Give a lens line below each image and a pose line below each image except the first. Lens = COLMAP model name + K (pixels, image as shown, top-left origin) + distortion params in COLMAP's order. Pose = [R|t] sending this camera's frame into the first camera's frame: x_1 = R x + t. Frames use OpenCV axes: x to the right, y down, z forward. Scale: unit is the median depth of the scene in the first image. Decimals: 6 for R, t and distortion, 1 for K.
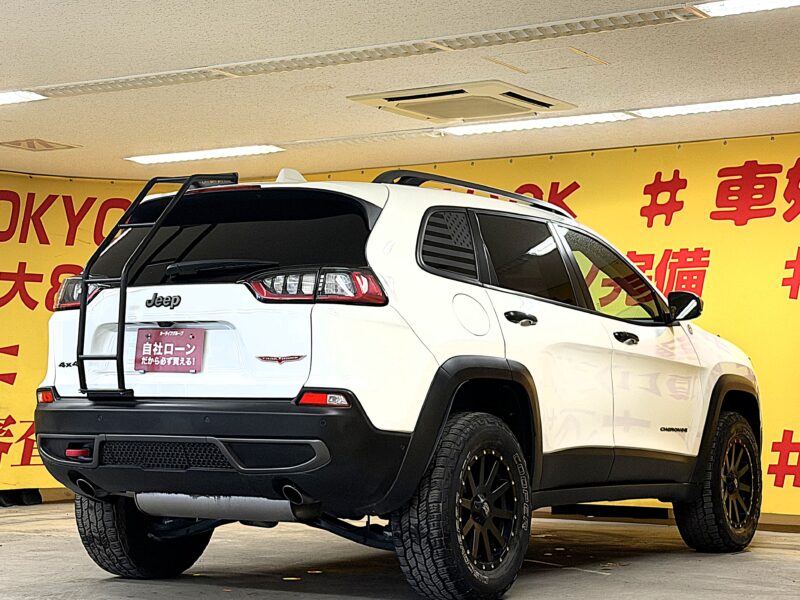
lens RADIAL K [[1616.4, 0, 403.3], [0, 1616.4, 300.8], [0, 0, 1]] dist [0.132097, 0.020734]
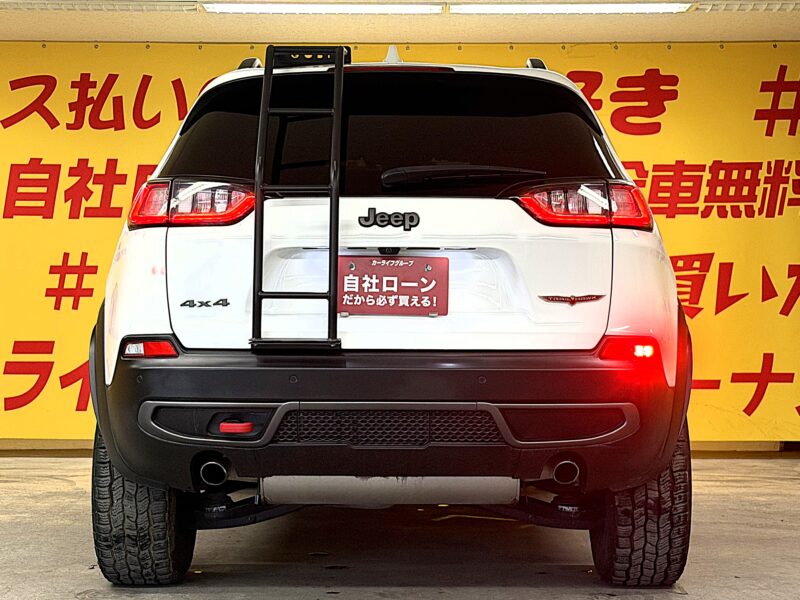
lens RADIAL K [[1595.0, 0, 400.0], [0, 1595.0, 300.0], [0, 0, 1]] dist [0.089744, 0.301557]
pose [[0.855377, -0.005437, 0.517977, -0.519015], [-0.026744, 0.998148, 0.054642, -0.002865], [-0.517315, -0.060592, 0.853647, 0.378767]]
